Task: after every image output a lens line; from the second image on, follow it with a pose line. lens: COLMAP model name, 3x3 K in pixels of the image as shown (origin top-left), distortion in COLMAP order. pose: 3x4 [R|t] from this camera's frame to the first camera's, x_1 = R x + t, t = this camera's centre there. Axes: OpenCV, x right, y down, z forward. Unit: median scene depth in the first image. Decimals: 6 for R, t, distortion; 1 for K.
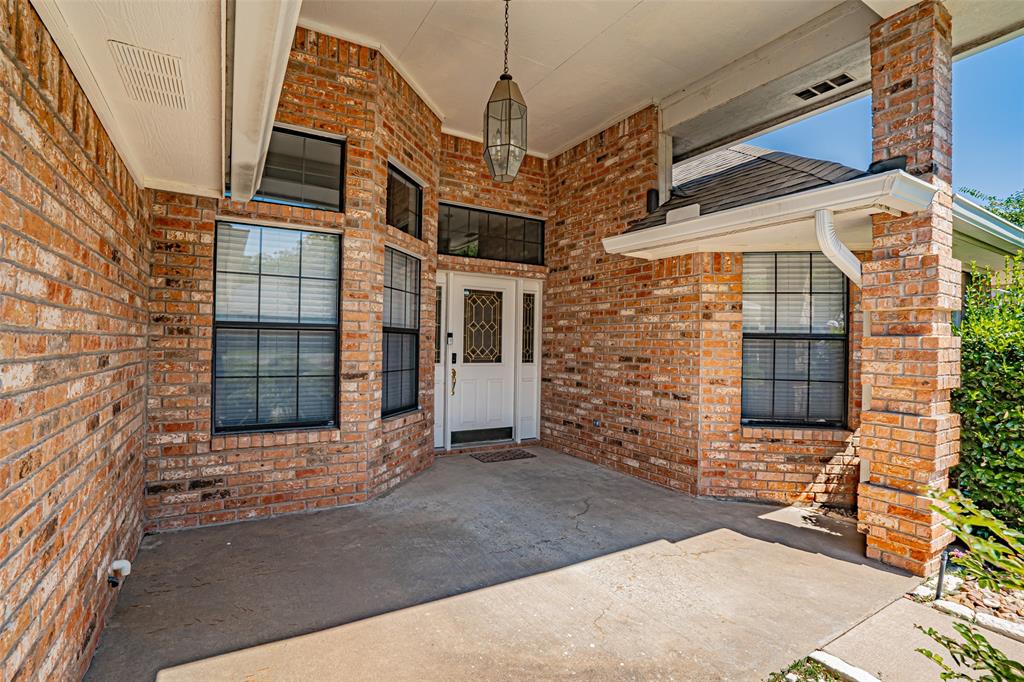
lens RADIAL K [[483.6, 0, 509.1], [0, 483.6, 341.1], [0, 0, 1]] dist [-0.079067, 0.029704]
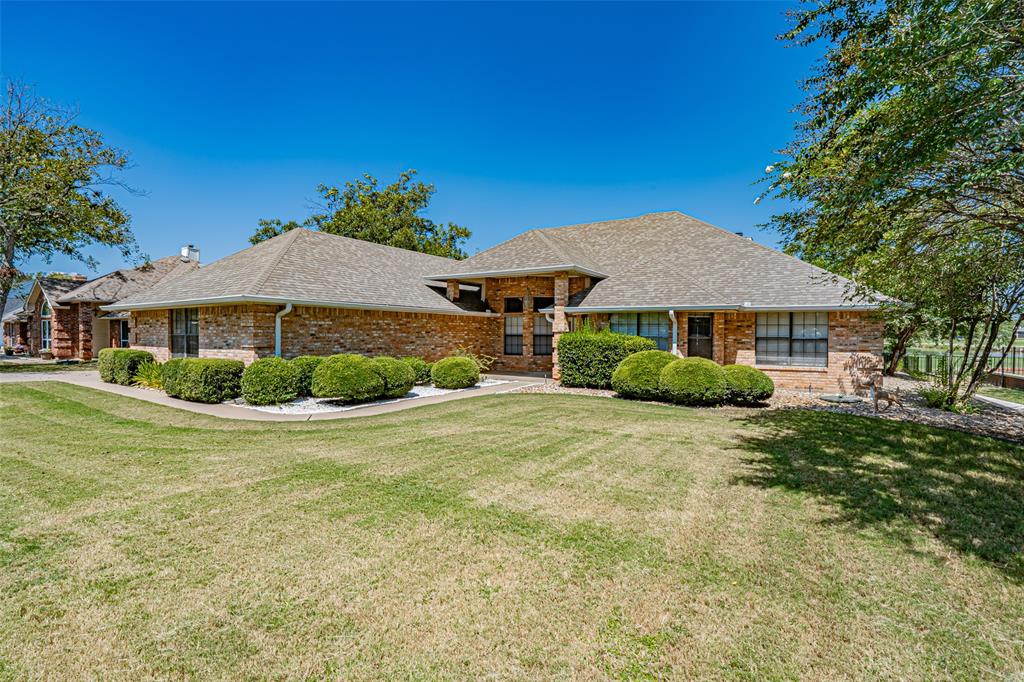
lens RADIAL K [[468.9, 0, 512.0], [0, 468.9, 341.0], [0, 0, 1]] dist [-0.080735, 0.026169]
pose [[0.471212, 0.000230, -0.882020, 3.578343], [0.010891, 0.999922, 0.006079, -0.001097], [0.881952, -0.012471, 0.471173, -1.285435]]
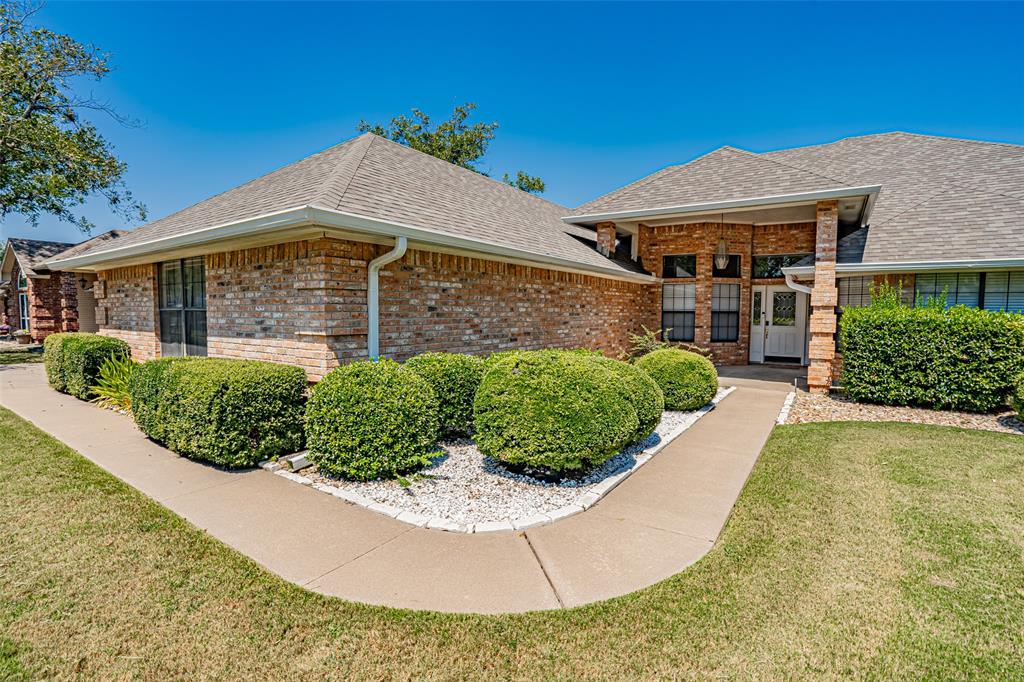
lens RADIAL K [[483.6, 0, 509.1], [0, 483.6, 341.1], [0, 0, 1]] dist [-0.079067, 0.029704]
pose [[0.426785, 0.042107, -0.903373, 1.919984], [0.009840, 0.998640, 0.051196, -0.009287], [0.904300, -0.030739, 0.425790, -1.445233]]
